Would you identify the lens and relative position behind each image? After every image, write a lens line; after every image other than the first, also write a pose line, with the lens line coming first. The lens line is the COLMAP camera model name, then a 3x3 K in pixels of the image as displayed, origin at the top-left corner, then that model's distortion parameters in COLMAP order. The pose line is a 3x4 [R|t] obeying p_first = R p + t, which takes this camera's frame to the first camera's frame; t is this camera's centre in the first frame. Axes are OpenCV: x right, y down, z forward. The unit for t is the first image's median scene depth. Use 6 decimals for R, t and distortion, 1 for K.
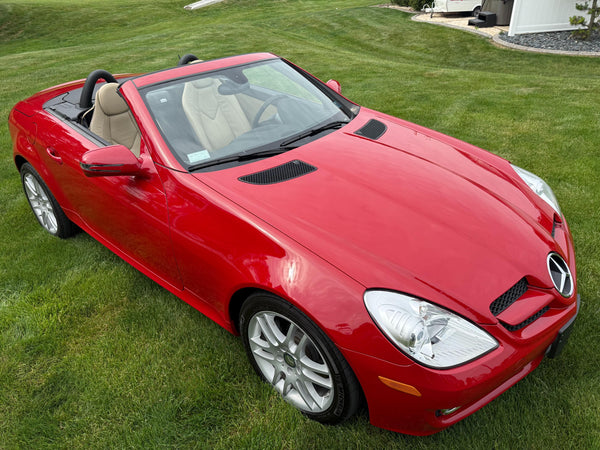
lens RADIAL K [[420.0, 0, 298.9], [0, 420.0, 226.0], [0, 0, 1]] dist [0.007878, -0.020576]
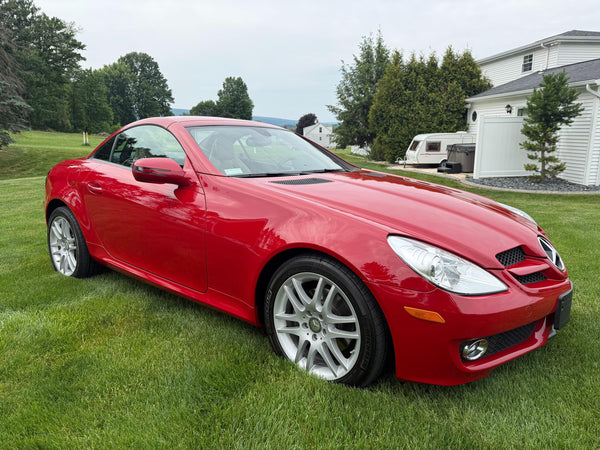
lens RADIAL K [[418.4, 0, 300.0], [0, 418.4, 225.0], [0, 0, 1]] dist [0.006936, -0.021690]
pose [[0.998705, 0.032612, 0.039062, -0.076185], [-0.017416, 0.940345, -0.339778, 0.307388], [-0.047812, 0.338657, 0.939694, -0.048261]]
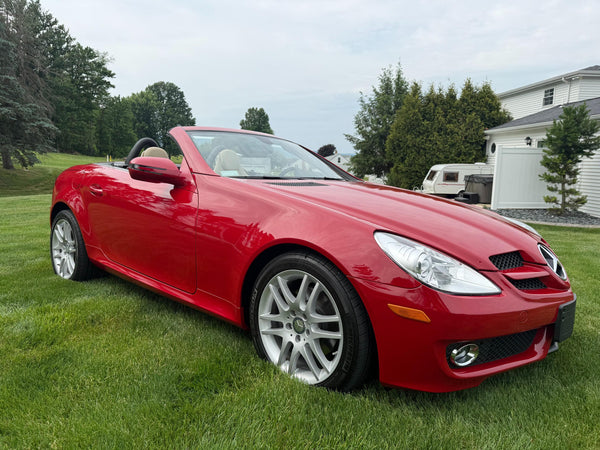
lens RADIAL K [[420.0, 0, 298.9], [0, 420.0, 226.0], [0, 0, 1]] dist [0.007878, -0.020576]
pose [[0.997649, 0.068226, -0.006461, -0.021968], [-0.065098, 0.913966, -0.400536, 0.352893], [-0.021422, 0.400015, 0.916258, -0.014807]]
